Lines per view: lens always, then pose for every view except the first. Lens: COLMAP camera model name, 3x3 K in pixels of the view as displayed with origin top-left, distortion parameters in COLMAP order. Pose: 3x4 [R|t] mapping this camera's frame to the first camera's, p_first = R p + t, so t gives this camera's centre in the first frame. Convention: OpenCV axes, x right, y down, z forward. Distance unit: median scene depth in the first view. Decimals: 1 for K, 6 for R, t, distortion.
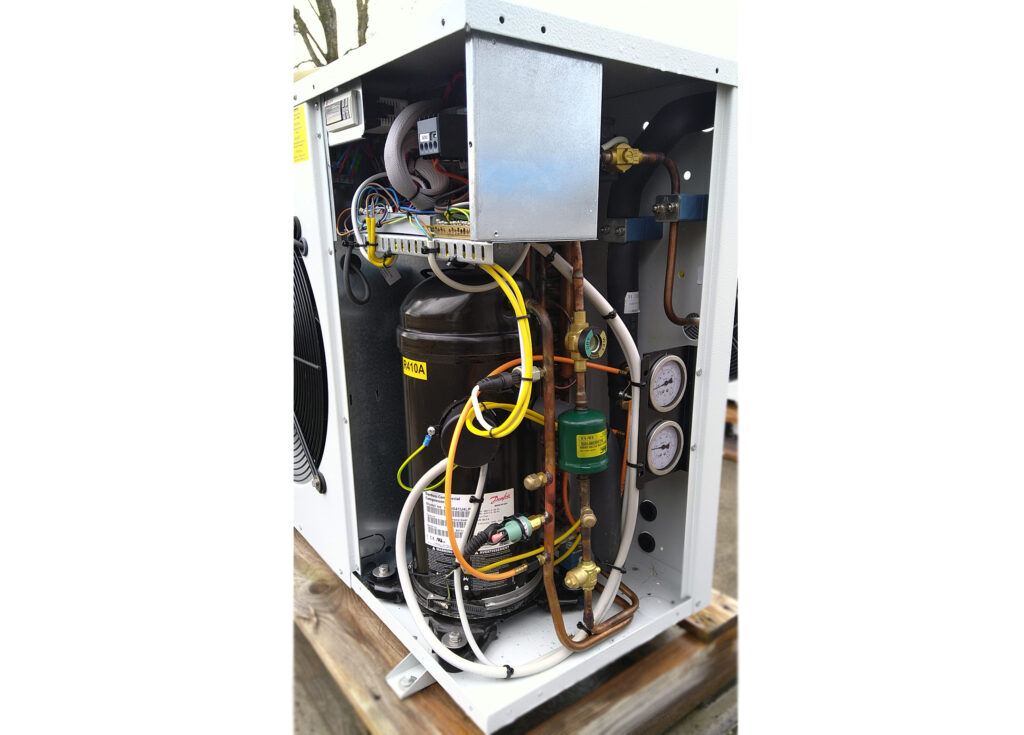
lens RADIAL K [[619.8, 0, 512.0], [0, 619.8, 367.5], [0, 0, 1]] dist [0.047380, 0.000069]
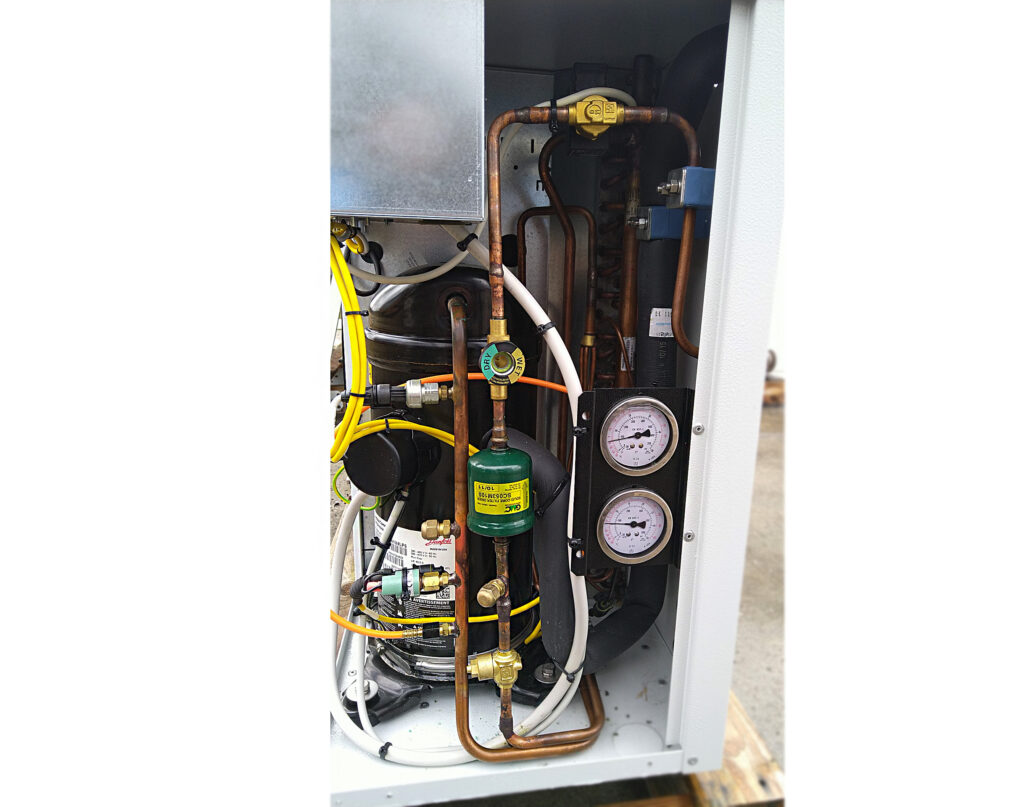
lens RADIAL K [[636.1, 0, 512.2], [0, 636.1, 379.4], [0, 0, 1]] dist [0.001211, 0.030878]
pose [[0.891057, 0.126633, -0.435868, 0.434503], [-0.134330, 0.990848, 0.013257, -0.028353], [0.433557, 0.046737, 0.899913, 0.294040]]
